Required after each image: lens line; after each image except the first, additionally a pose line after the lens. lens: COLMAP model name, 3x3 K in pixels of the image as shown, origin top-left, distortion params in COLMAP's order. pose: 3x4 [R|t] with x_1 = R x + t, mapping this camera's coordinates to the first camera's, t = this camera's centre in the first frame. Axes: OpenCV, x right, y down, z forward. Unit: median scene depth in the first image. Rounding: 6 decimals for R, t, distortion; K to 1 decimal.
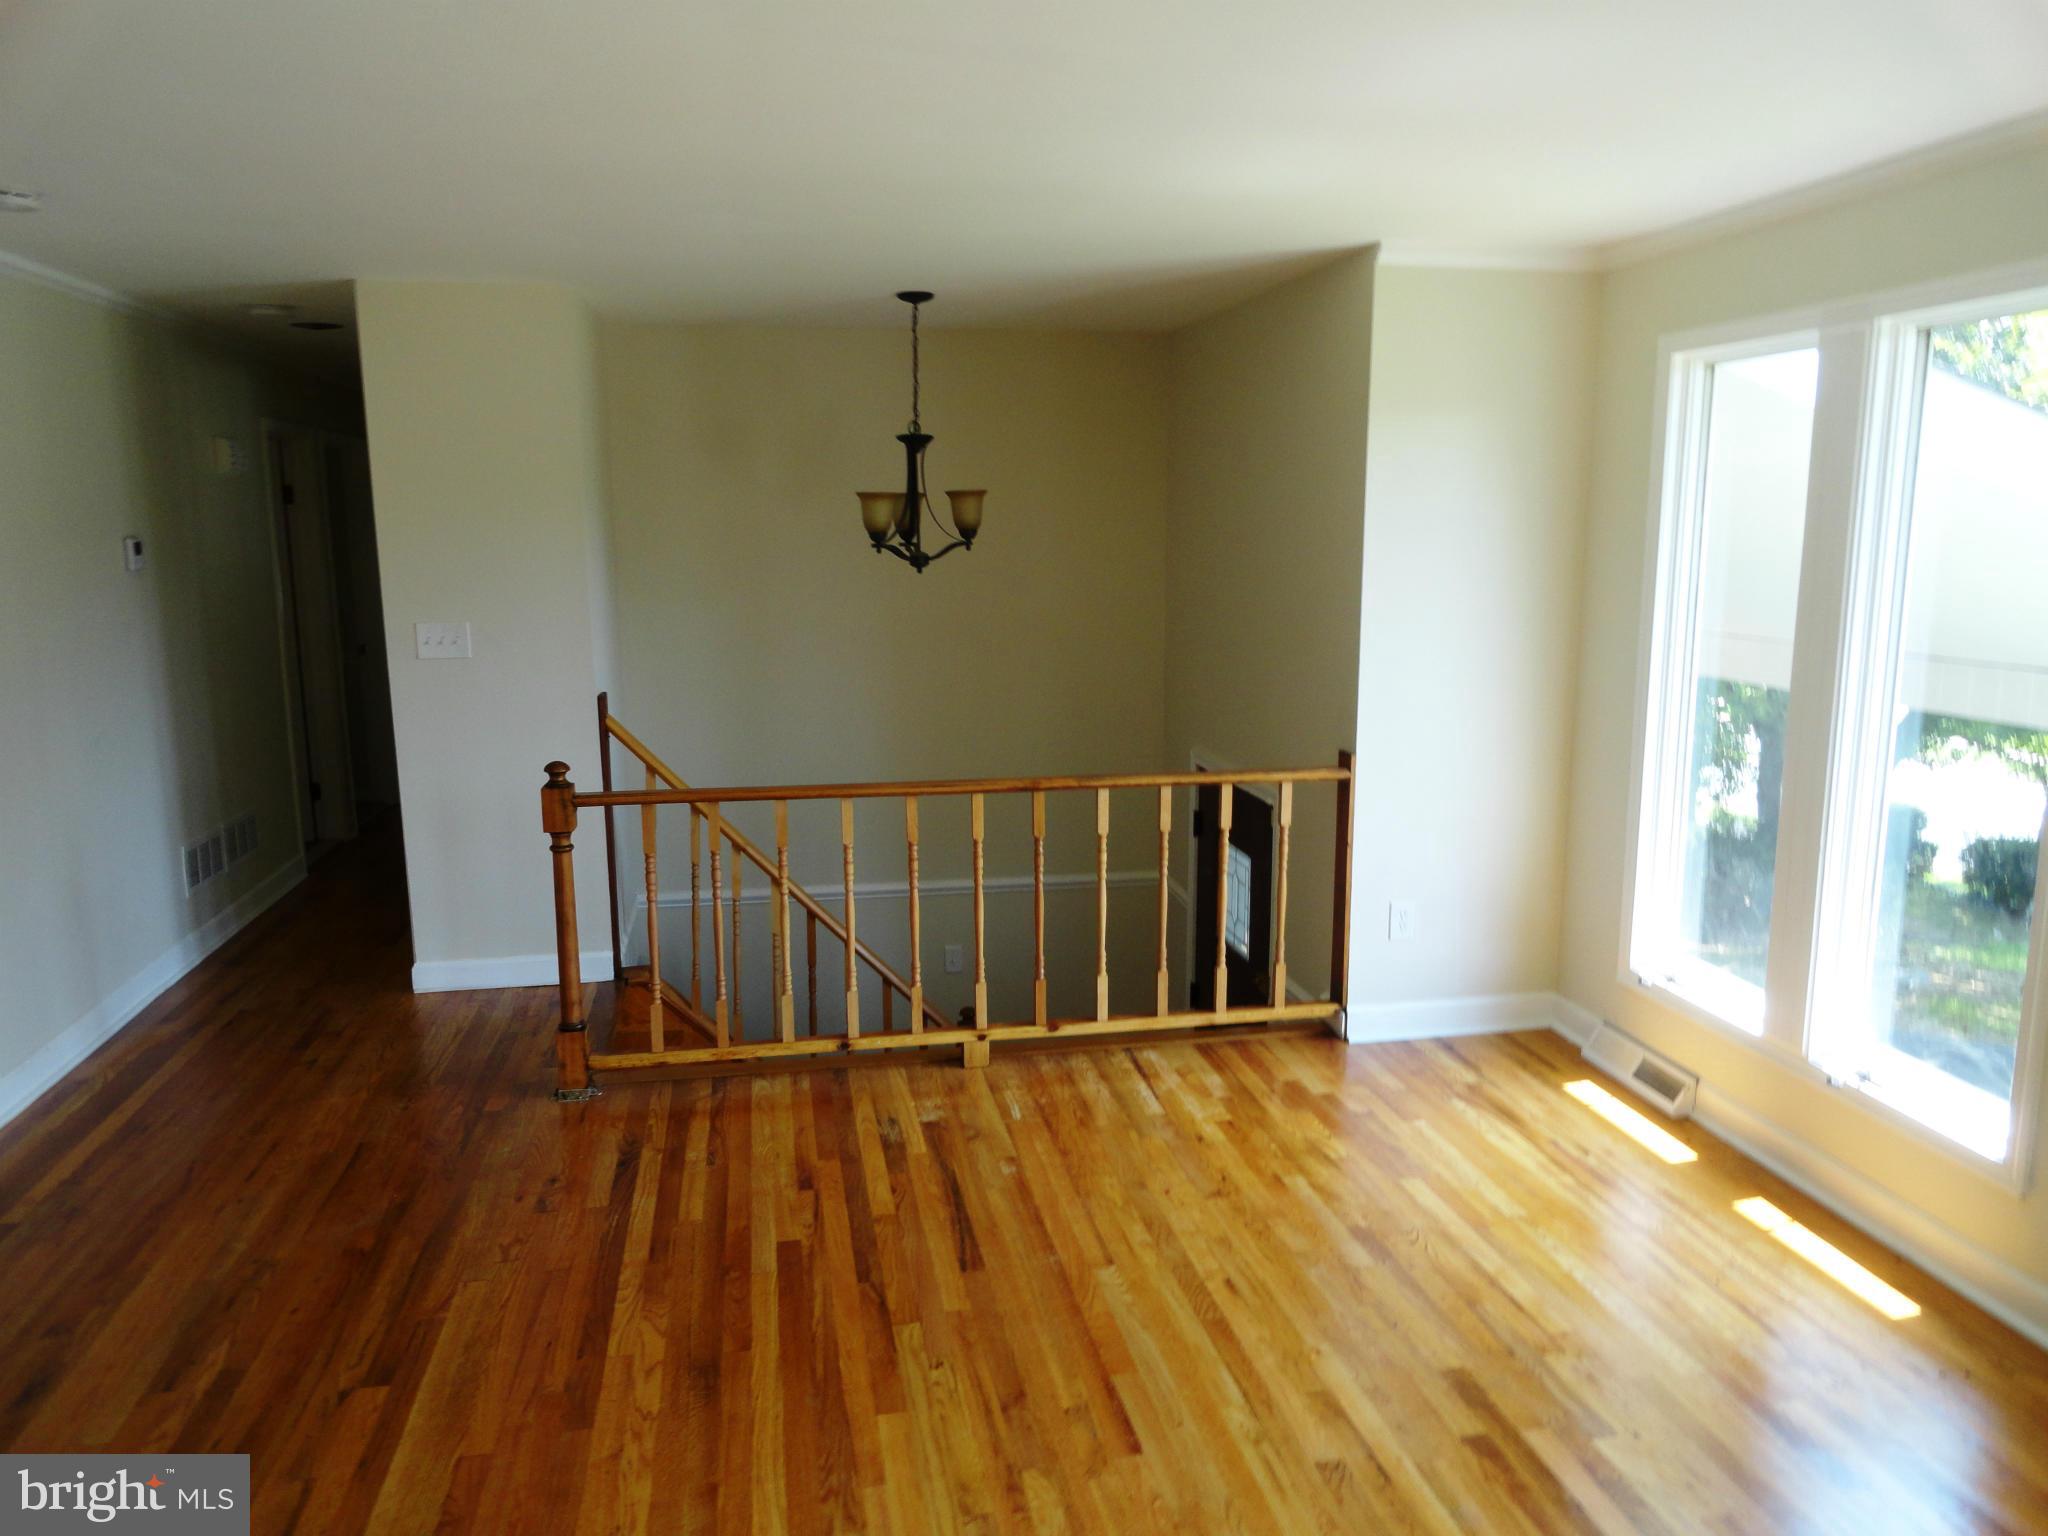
lens RADIAL K [[1414.2, 0, 1030.7], [0, 1414.2, 762.7], [0, 0, 1]] dist [0.001717, -0.001343]
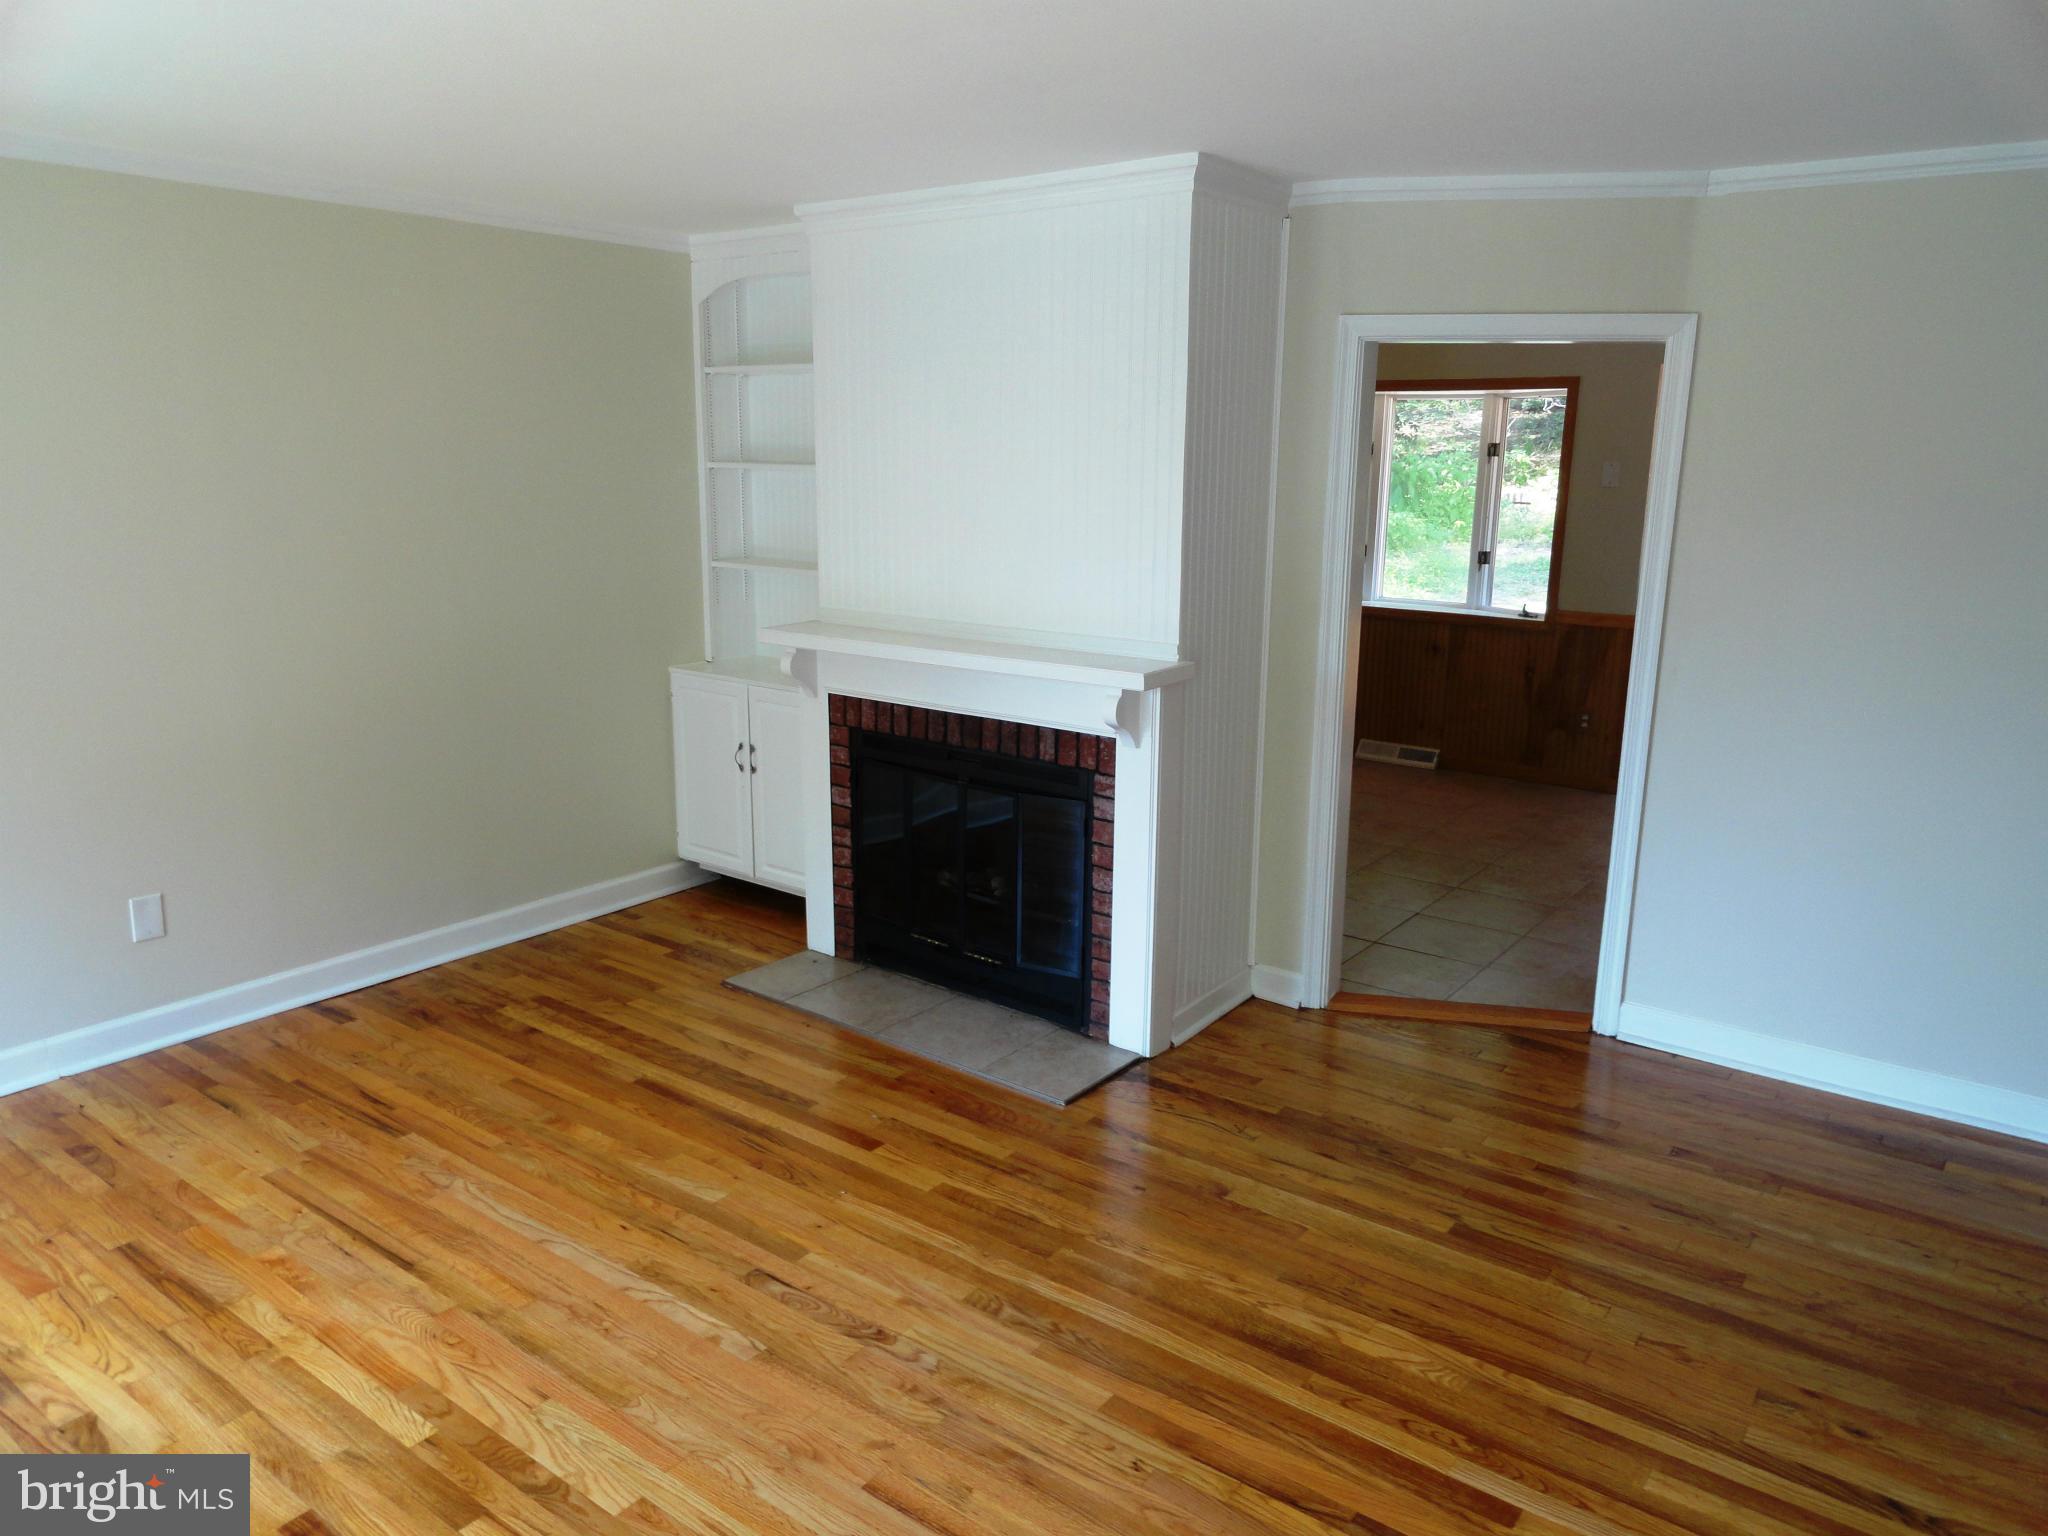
lens RADIAL K [[1414.2, 0, 1030.7], [0, 1414.2, 762.7], [0, 0, 1]] dist [0.001717, -0.001343]
pose [[-0.740277, 0.142784, -0.656965, 0.493567], [-0.122329, 0.932267, 0.340461, -0.264799], [0.661079, 0.332401, -0.672669, 1.404862]]
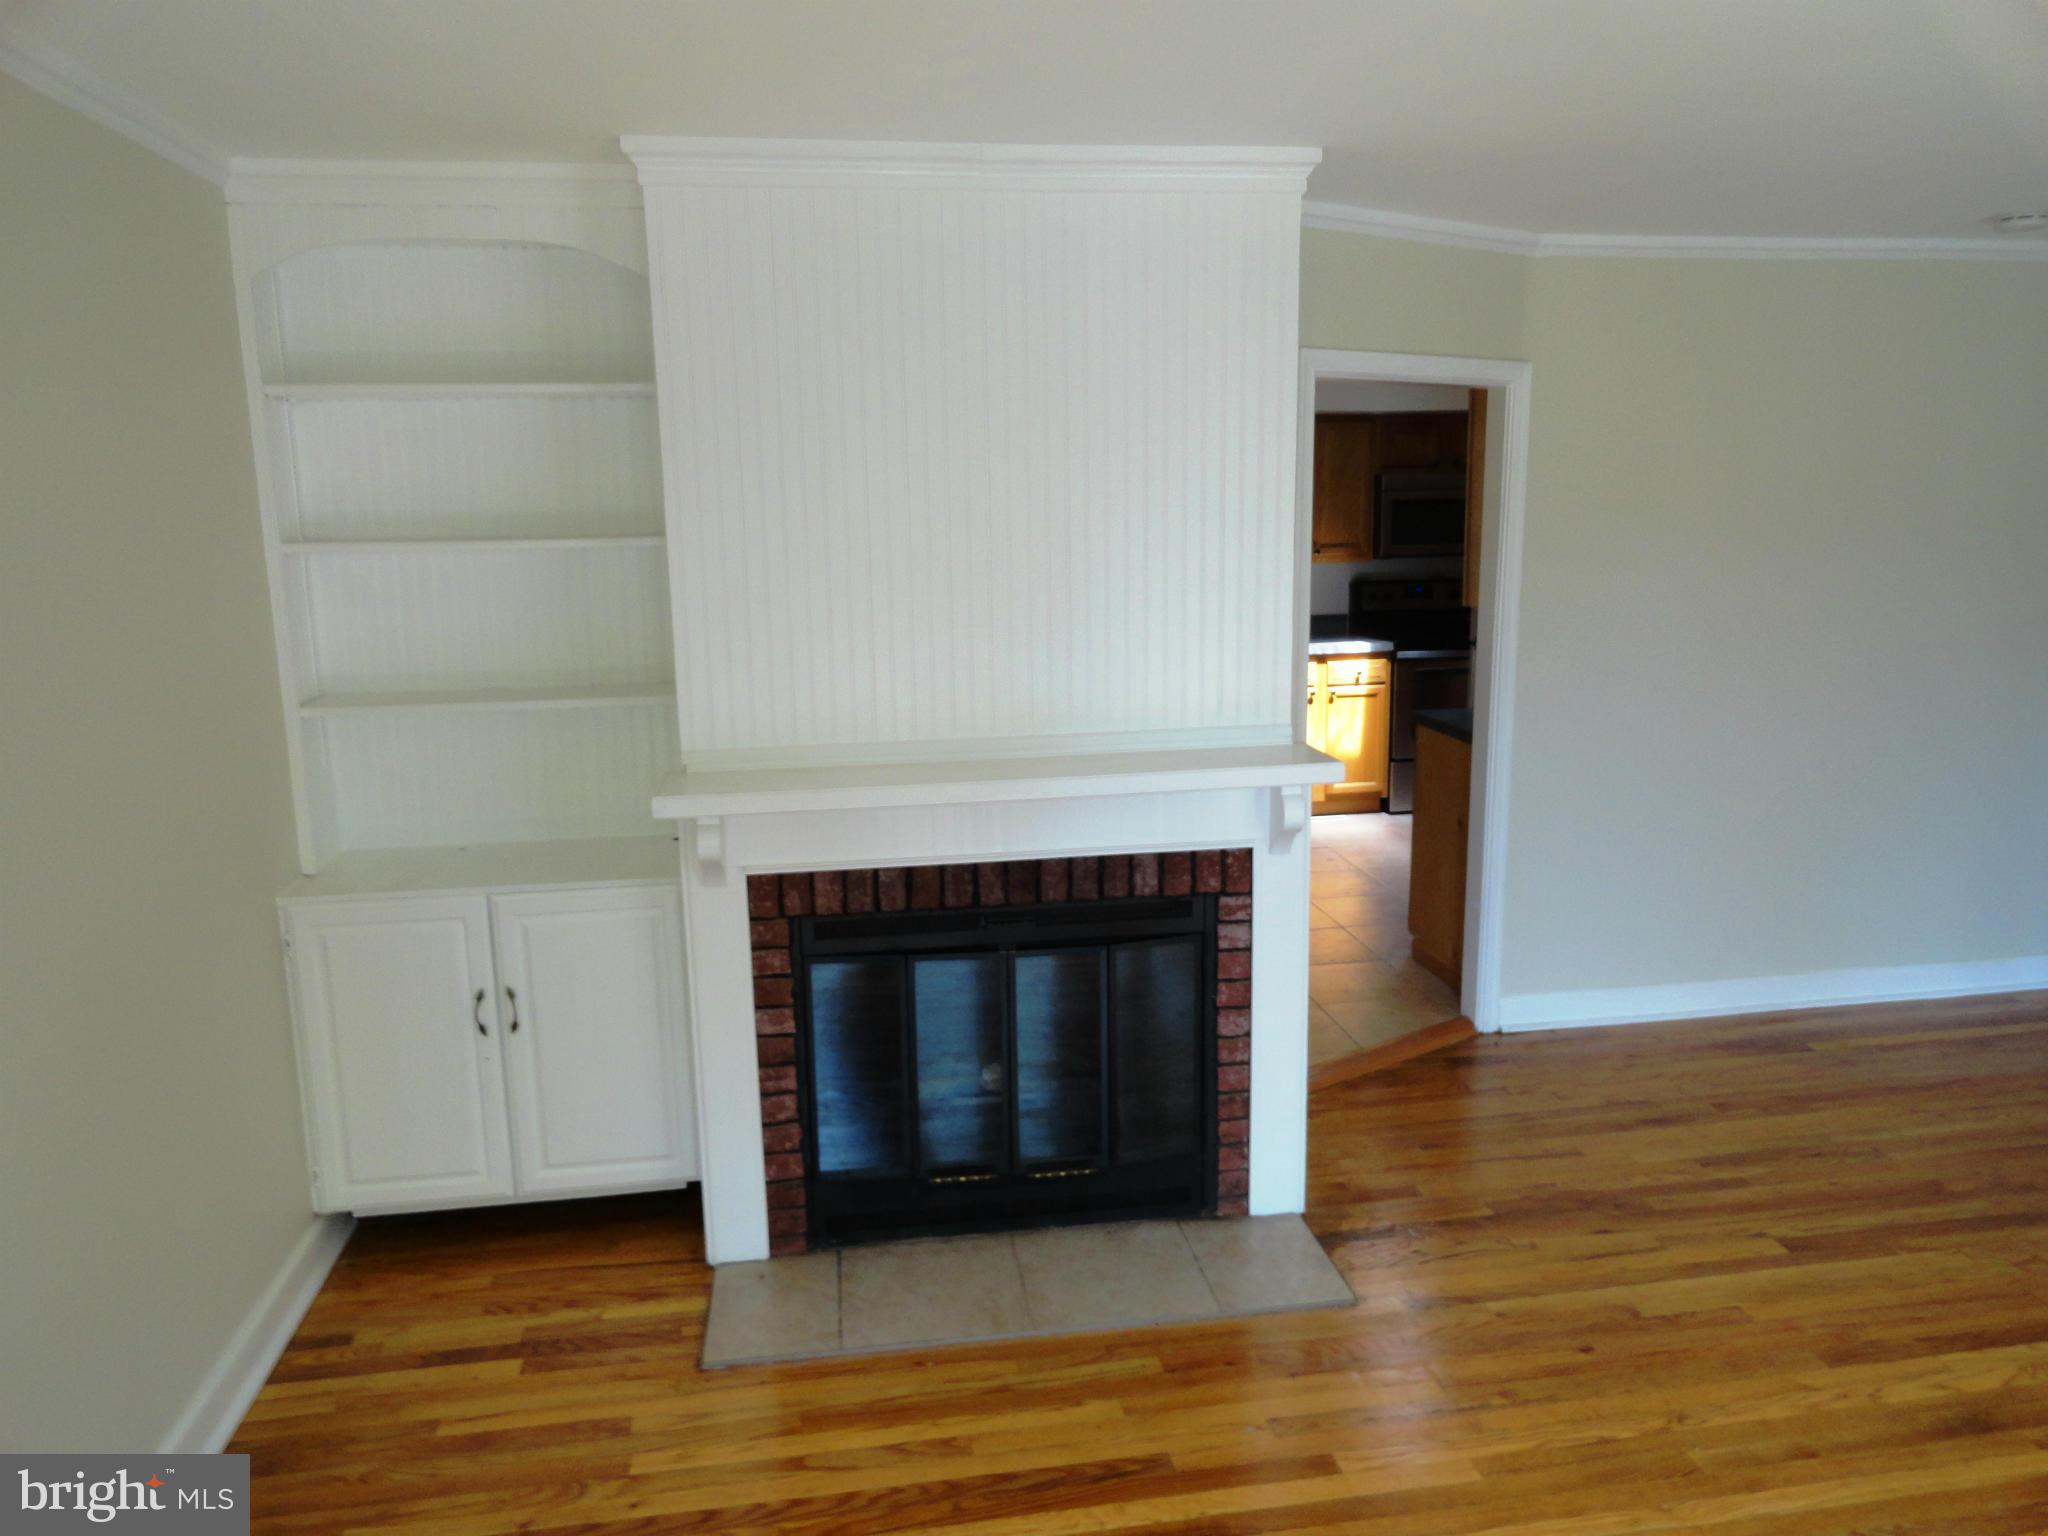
lens RADIAL K [[1414.2, 0, 1030.7], [0, 1414.2, 762.7], [0, 0, 1]] dist [0.001717, -0.001343]
pose [[-0.032109, 0.190454, -0.981171, 0.627492], [-0.152954, 0.969178, 0.193131, -0.080059], [0.987712, 0.156275, -0.001989, 0.315113]]
